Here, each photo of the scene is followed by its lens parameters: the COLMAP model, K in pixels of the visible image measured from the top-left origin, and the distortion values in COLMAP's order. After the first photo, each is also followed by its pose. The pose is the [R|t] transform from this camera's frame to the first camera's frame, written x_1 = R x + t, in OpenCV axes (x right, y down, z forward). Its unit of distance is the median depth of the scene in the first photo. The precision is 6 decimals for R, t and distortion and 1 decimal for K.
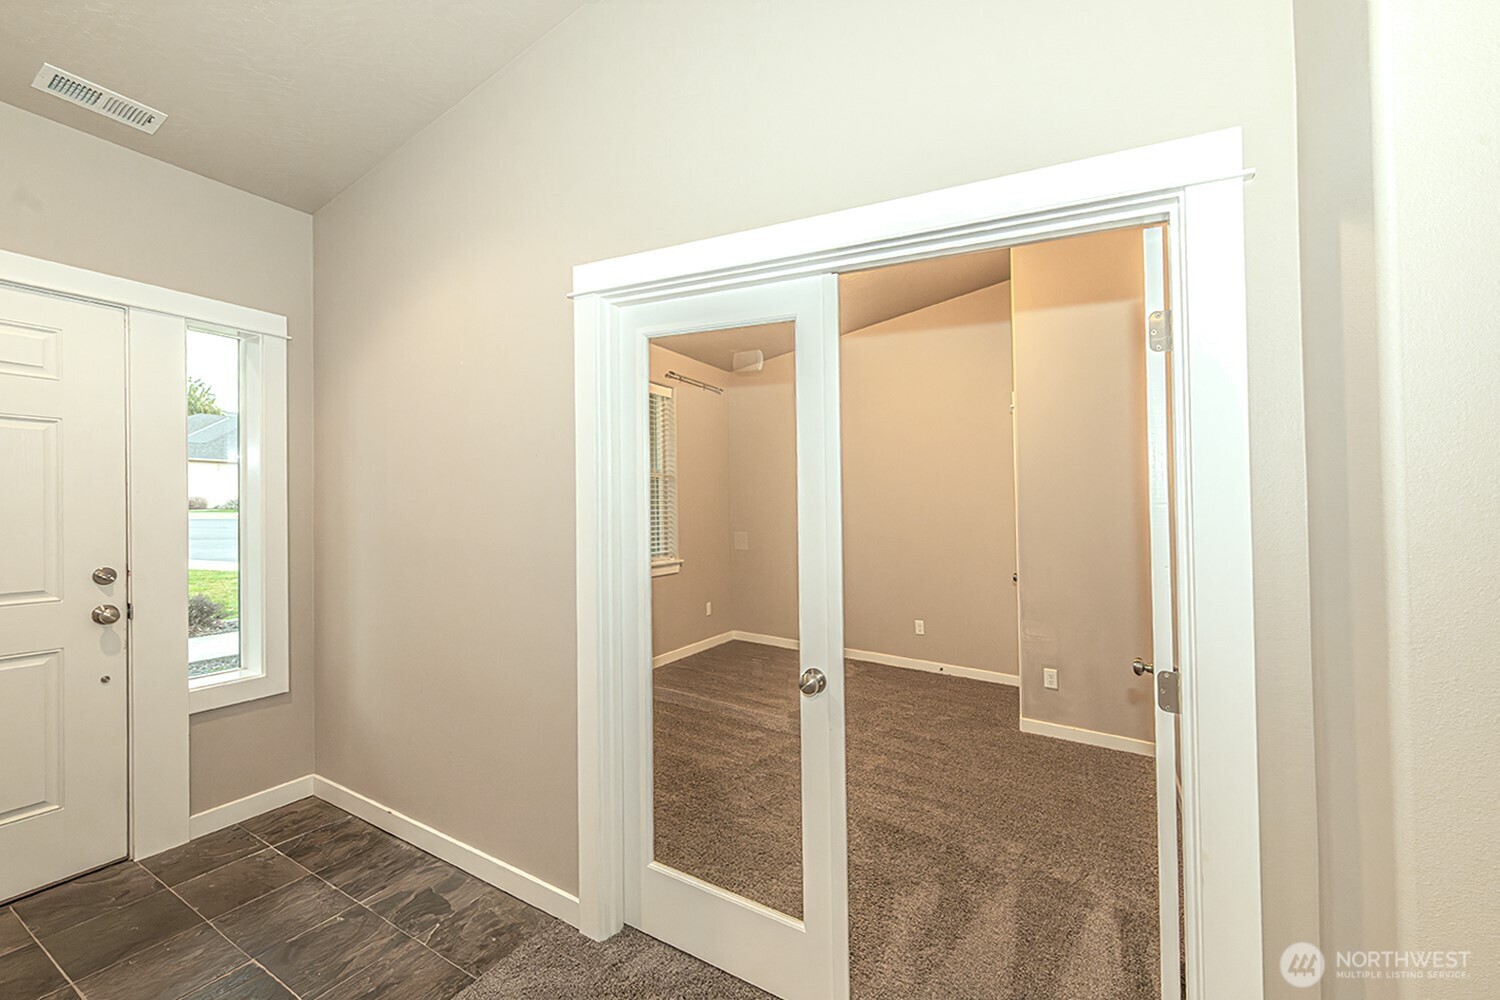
lens RADIAL K [[619.3, 0, 746.6], [0, 619.3, 504.0], [0, 0, 1]] dist [-0.002556, 0.001437]
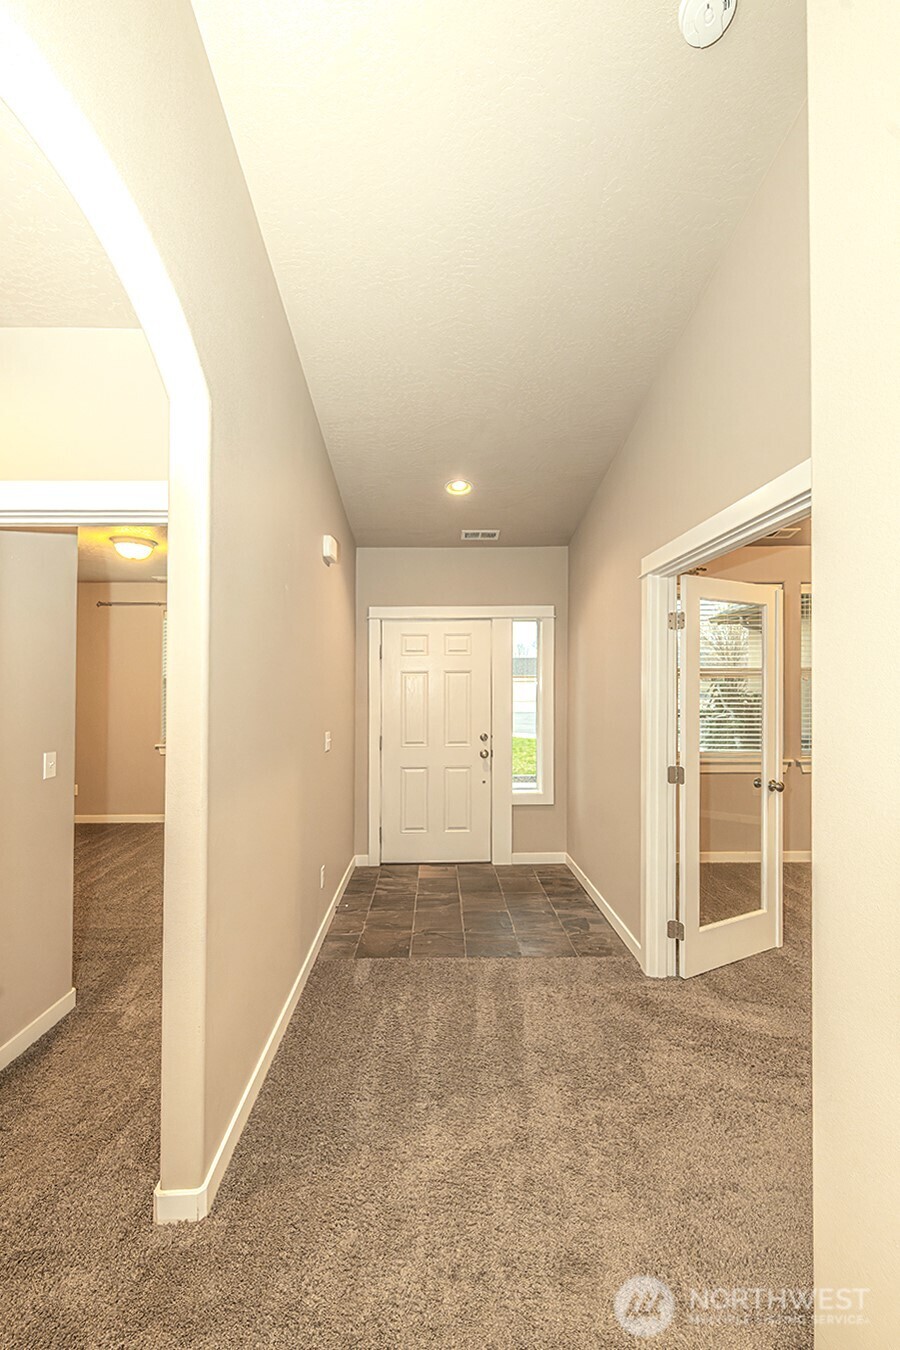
lens RADIAL K [[557.4, 0, 452.9], [0, 557.4, 683.1], [0, 0, 1]] dist [-0.002556, 0.001437]
pose [[0.513102, -0.037925, -0.857489, 0.695412], [0.013045, 0.999253, -0.036389, -0.011092], [0.858228, 0.007485, 0.513213, -0.170512]]
